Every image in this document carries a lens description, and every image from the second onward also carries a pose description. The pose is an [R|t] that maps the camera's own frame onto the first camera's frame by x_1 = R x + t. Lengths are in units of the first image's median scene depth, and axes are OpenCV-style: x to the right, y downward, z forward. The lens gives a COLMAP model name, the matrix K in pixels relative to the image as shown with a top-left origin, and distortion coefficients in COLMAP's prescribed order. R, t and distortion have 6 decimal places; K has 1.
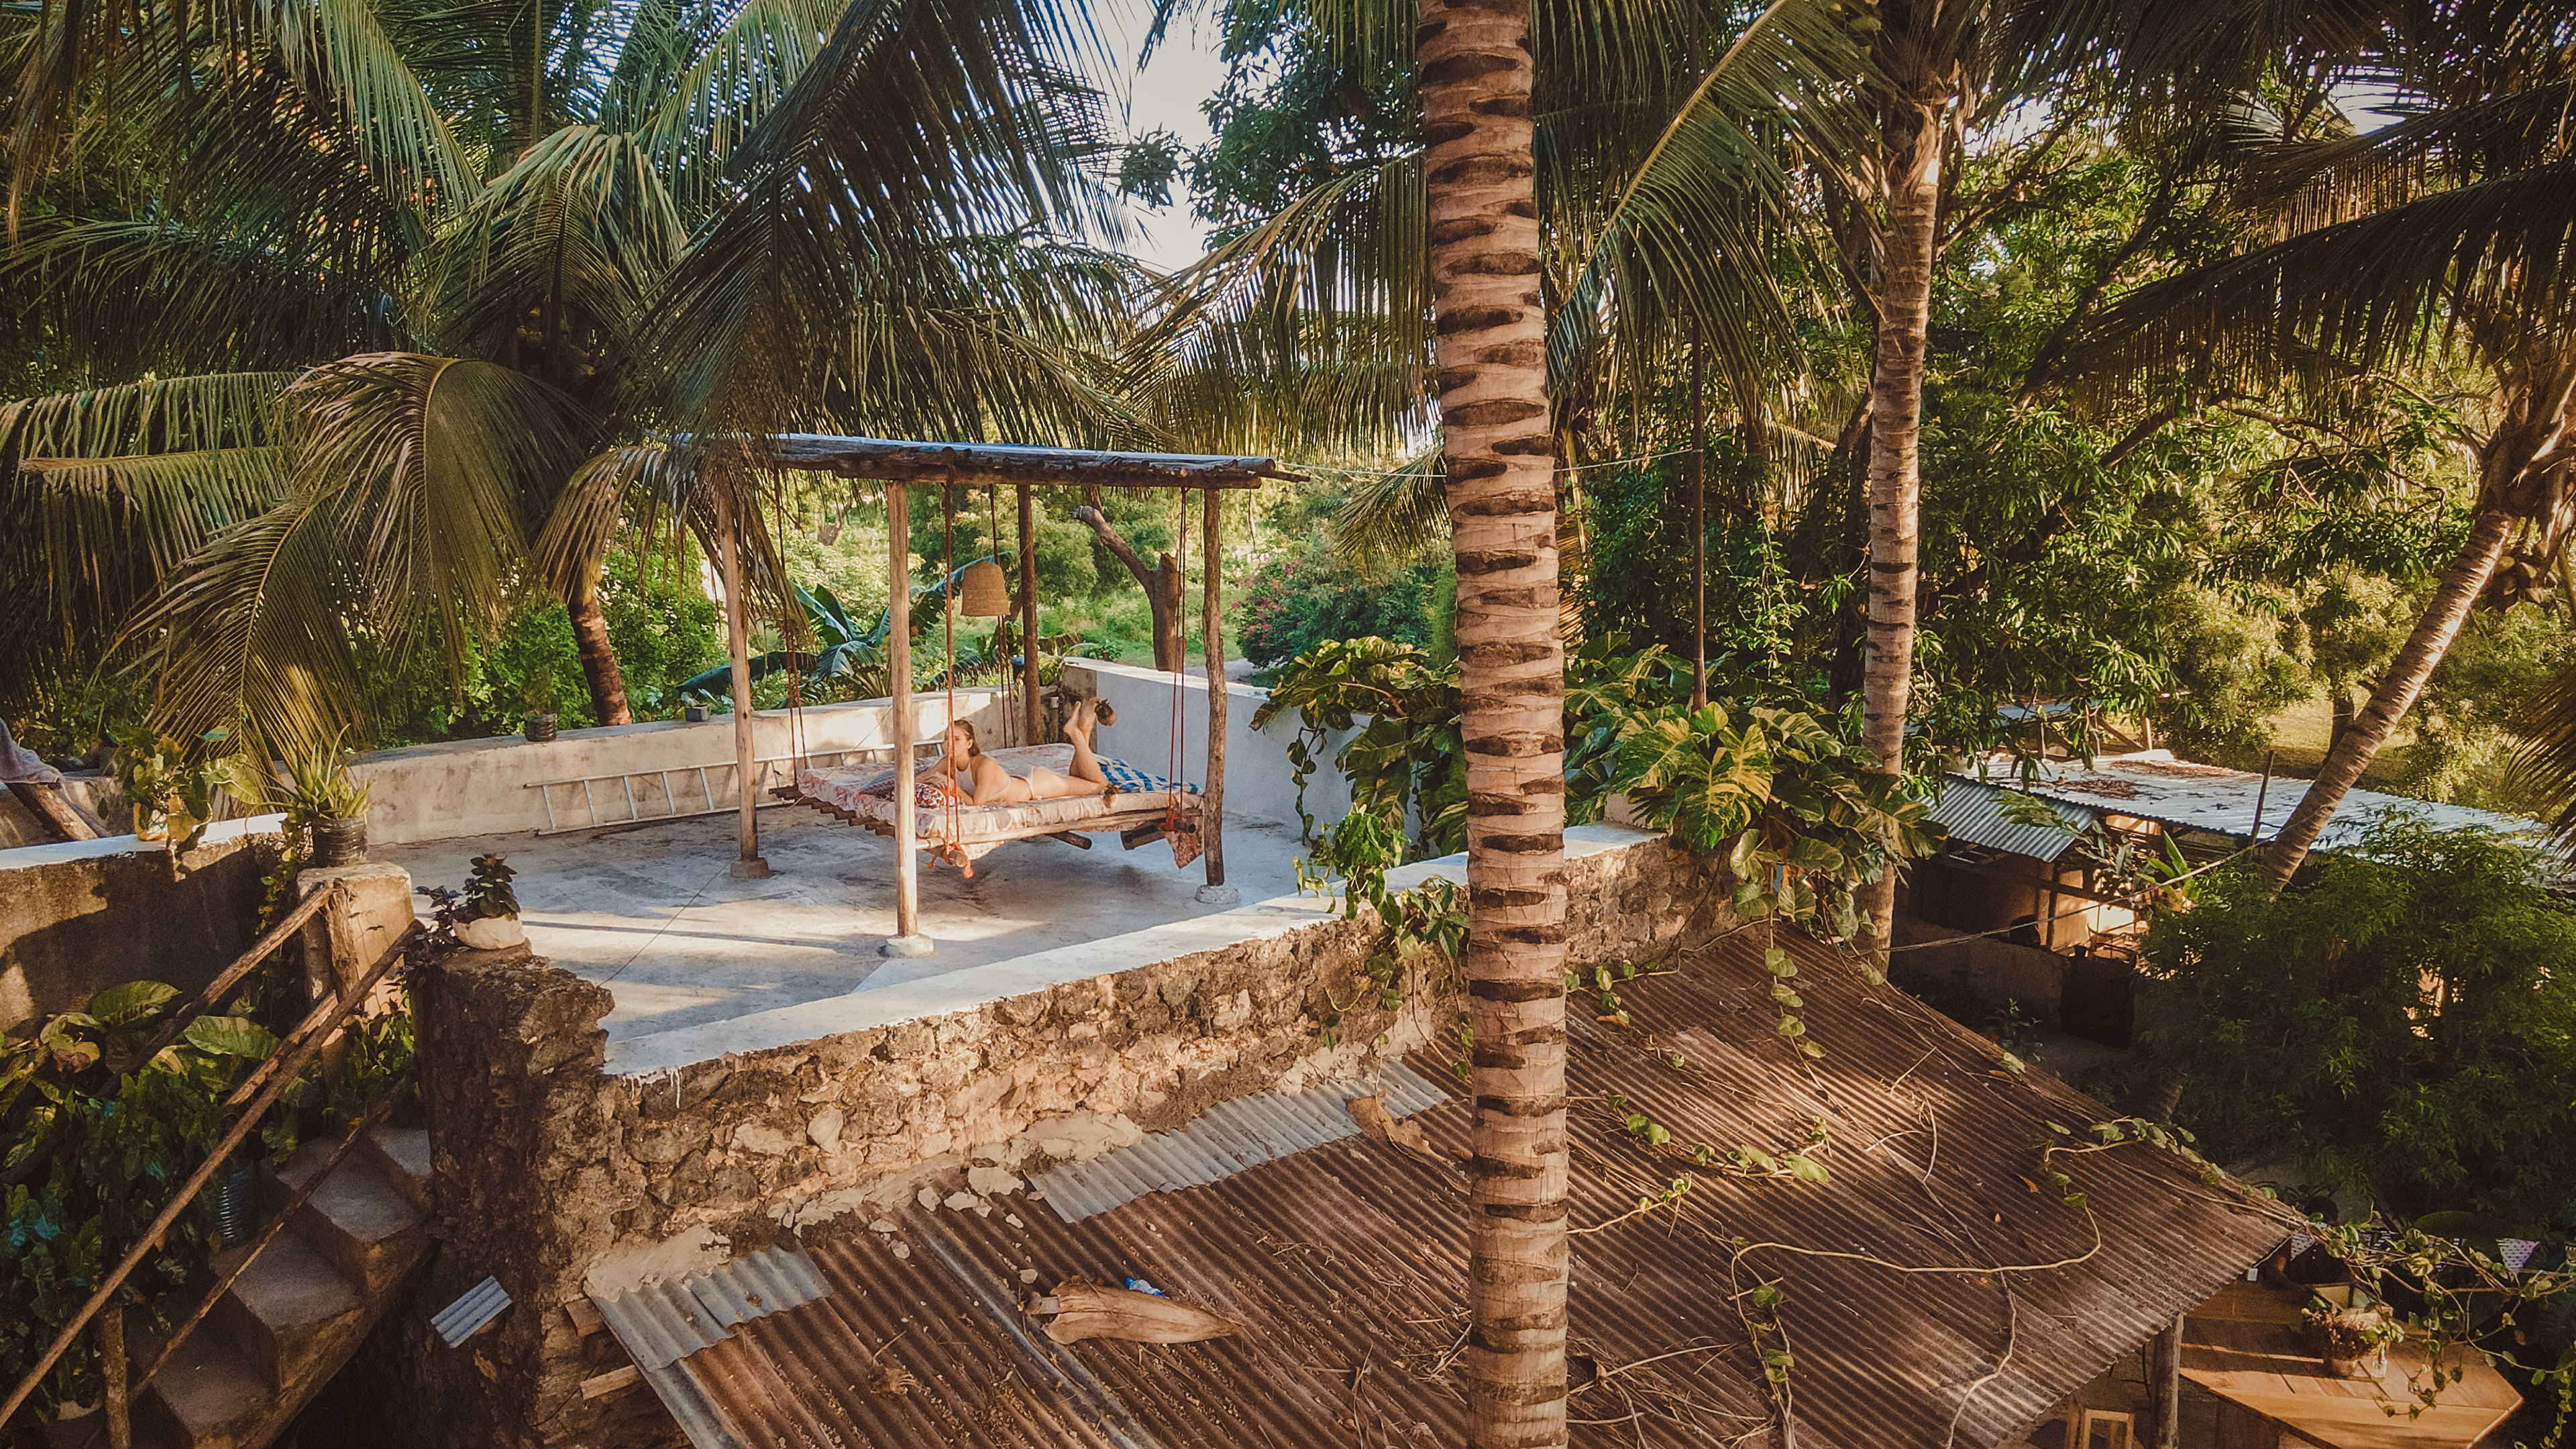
lens RADIAL K [[1904.0, 0, 1297.7], [0, 1904.0, 724.8], [0, 0, 1]] dist [-0.008555, 0.040511]
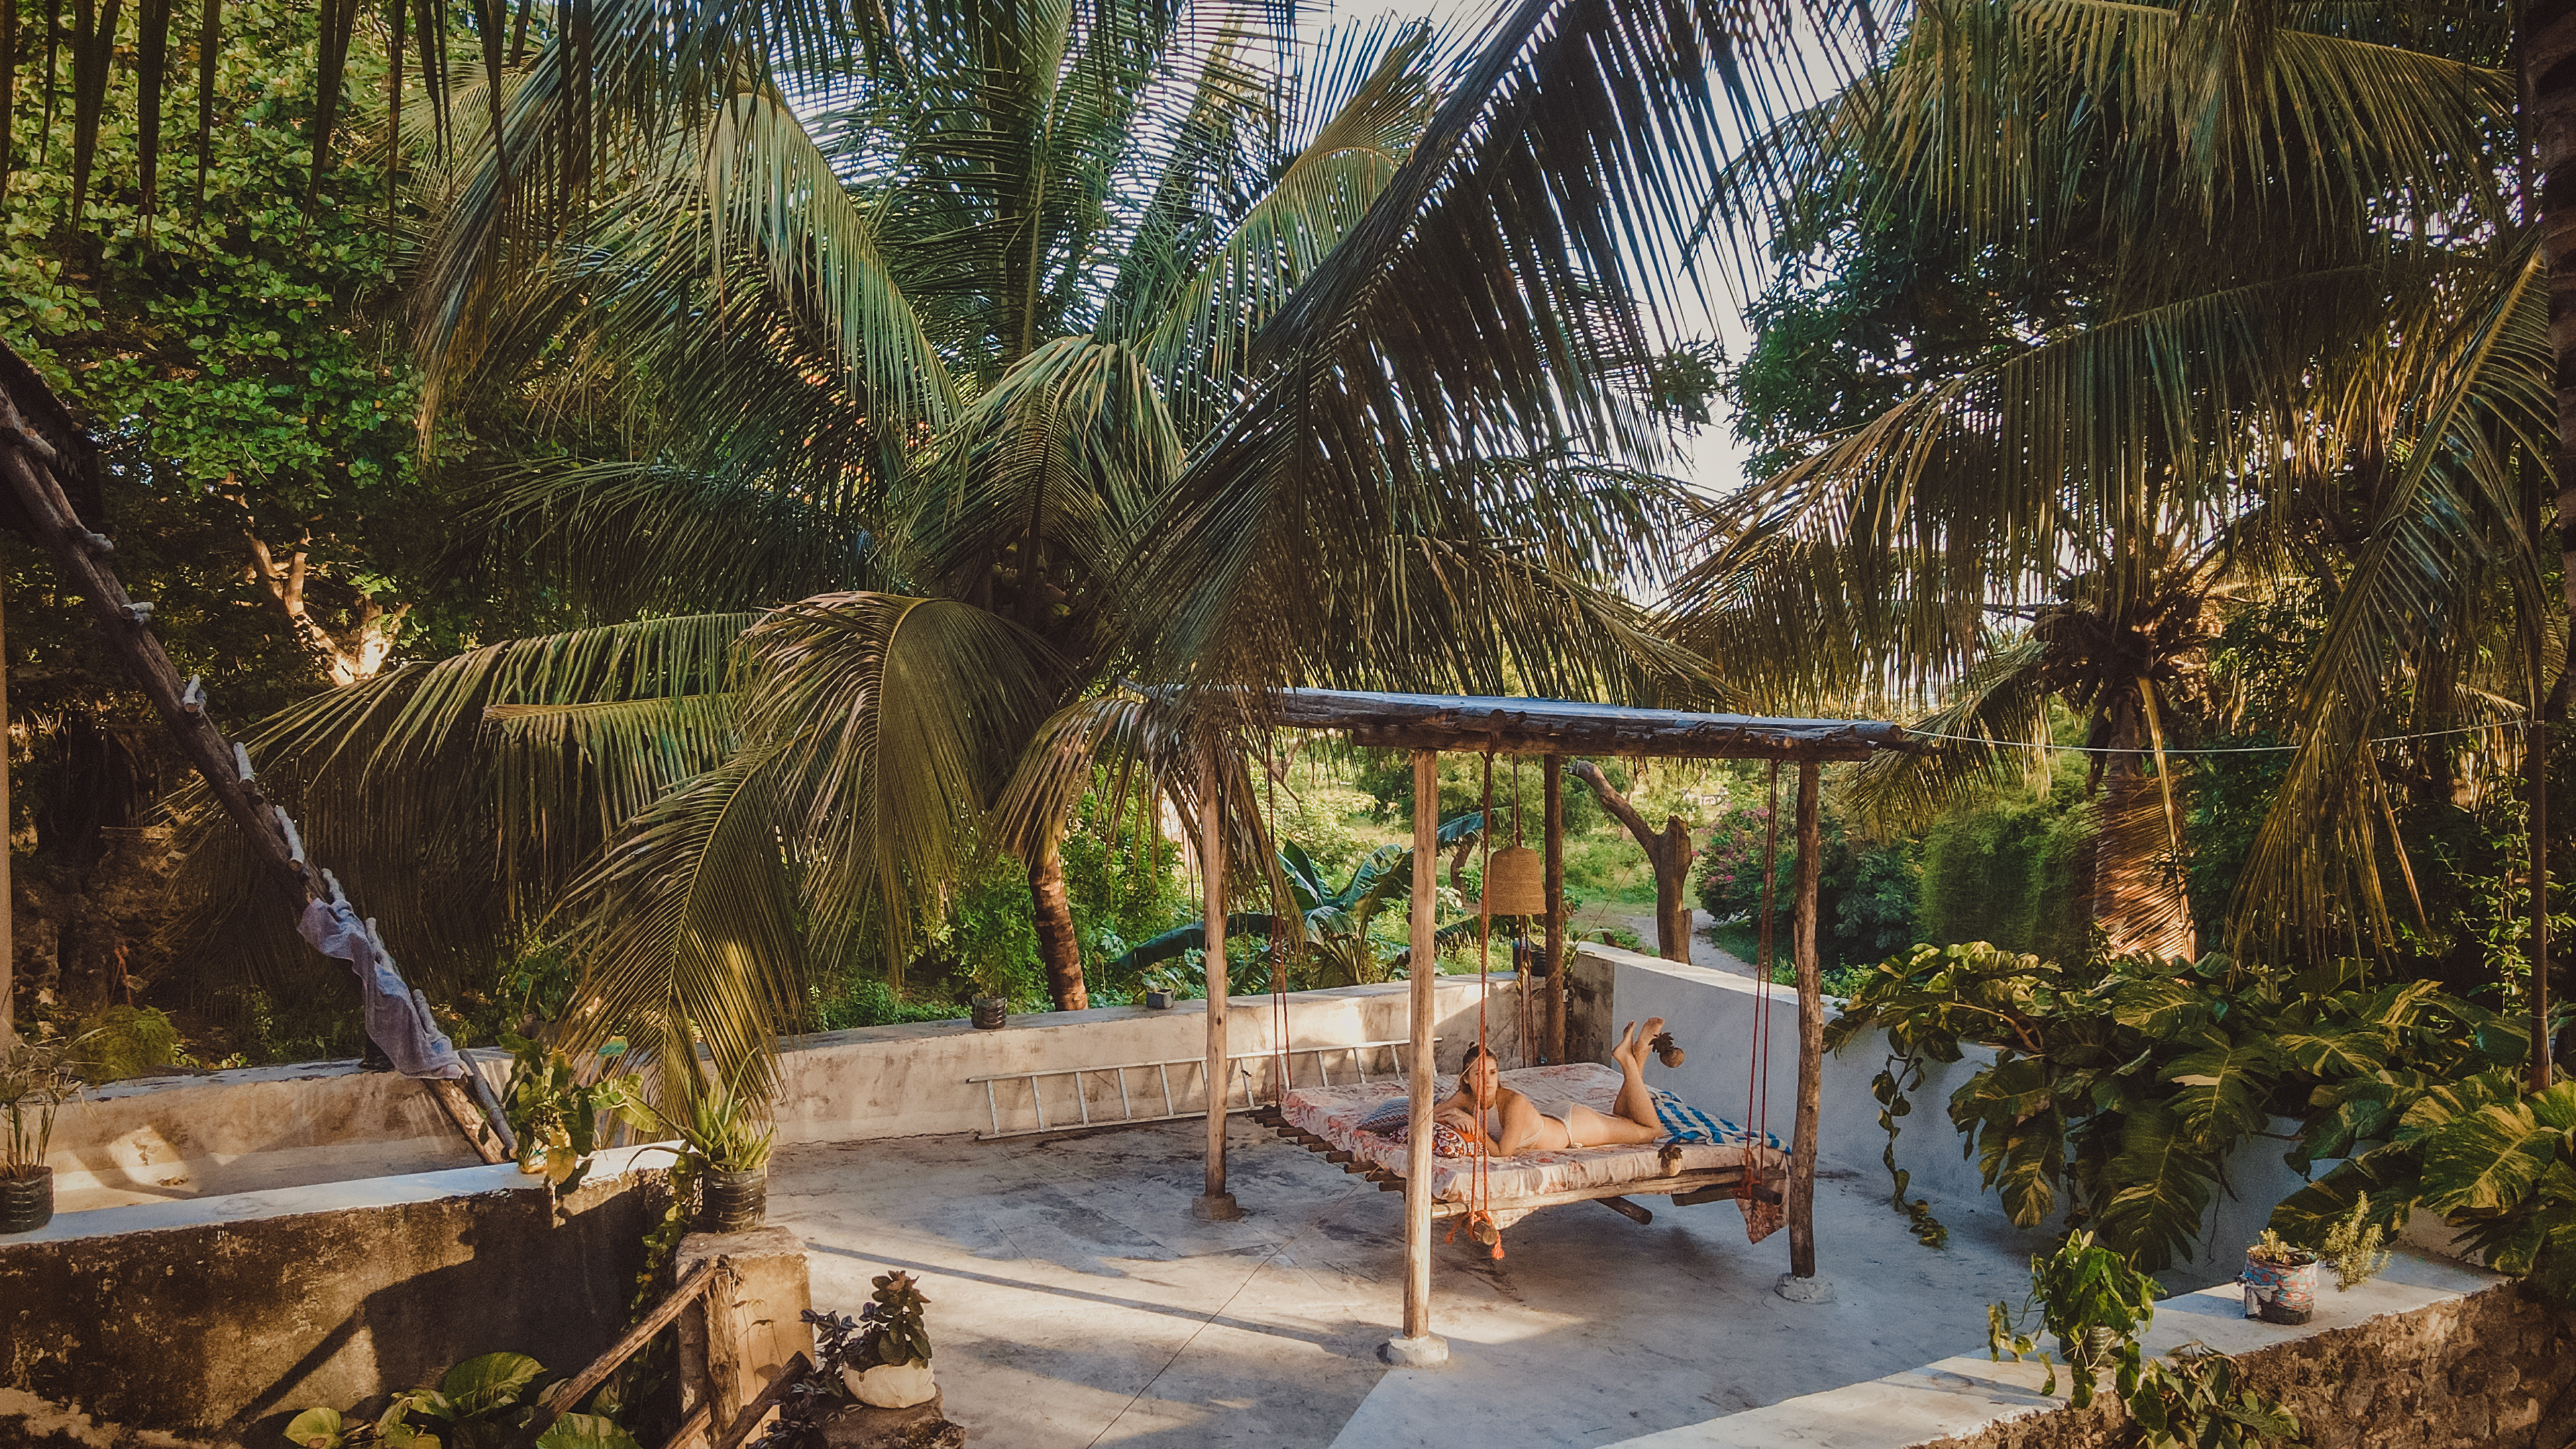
lens RADIAL K [[1900.9, 0, 1296.3], [0, 1900.9, 726.9], [0, 0, 1]] dist [-0.000778, 0.025822]
pose [[0.973753, 0.014168, -0.227164, -0.071581], [-0.041794, 0.992220, -0.117271, -0.036453], [0.223735, 0.123688, 0.966770, 0.191704]]
